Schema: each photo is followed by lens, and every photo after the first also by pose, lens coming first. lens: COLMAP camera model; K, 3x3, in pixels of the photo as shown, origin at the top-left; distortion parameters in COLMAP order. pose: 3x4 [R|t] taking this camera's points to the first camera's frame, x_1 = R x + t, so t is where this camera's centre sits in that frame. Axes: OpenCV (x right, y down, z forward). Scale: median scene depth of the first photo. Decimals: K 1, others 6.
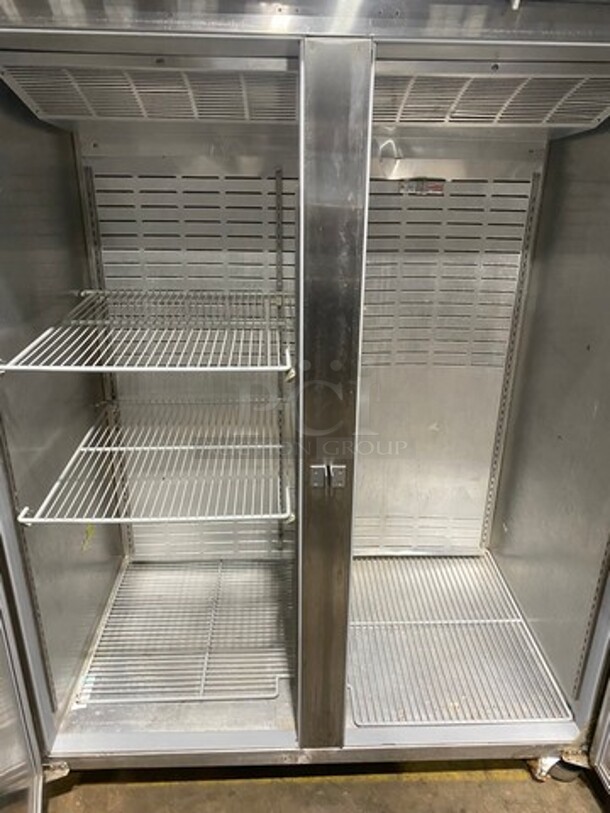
lens RADIAL K [[604.0, 0, 308.6], [0, 604.0, 404.0], [0, 0, 1]] dist [-0.001741, 0.002633]
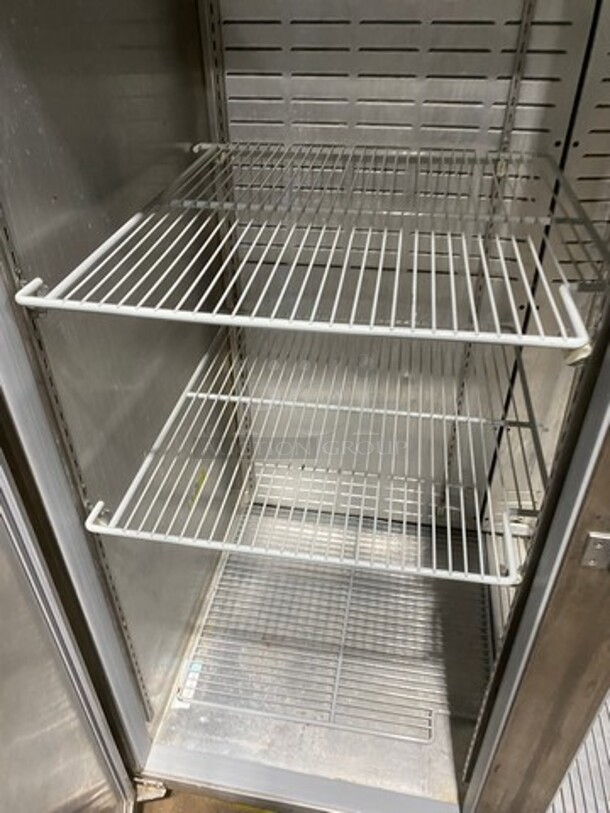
lens RADIAL K [[614.6, 0, 301.4], [0, 614.6, 418.7], [0, 0, 1]] dist [0.011058, -0.001061]
pose [[0.975004, 0.109988, -0.193052, -0.100884], [-0.060715, 0.967699, 0.244690, -0.069198], [0.213729, -0.226852, 0.950188, 0.320217]]
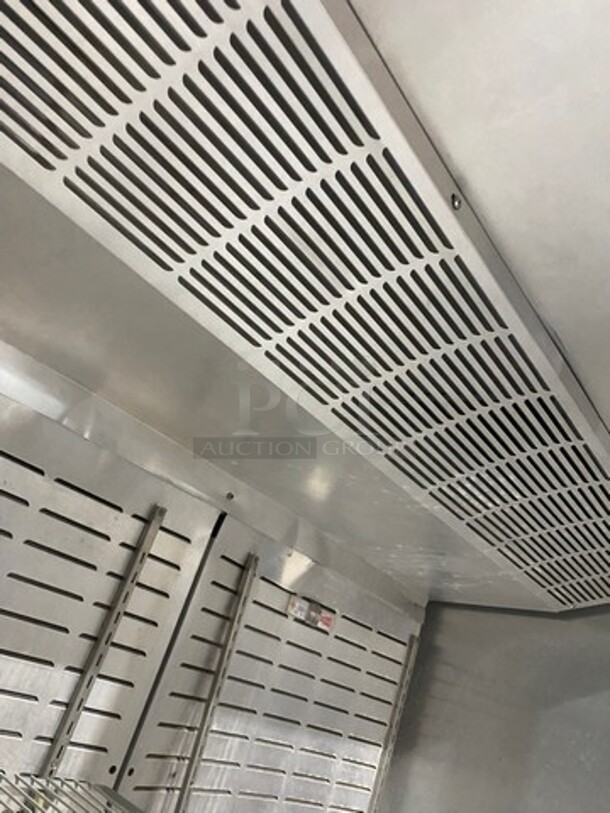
lens RADIAL K [[604.0, 0, 308.6], [0, 604.0, 404.0], [0, 0, 1]] dist [-0.001741, 0.002633]
pose [[0.634120, 0.475593, 0.609674, -0.308220], [-0.008823, 0.792872, -0.609324, -0.146684], [-0.773184, 0.381006, 0.506972, 0.596575]]
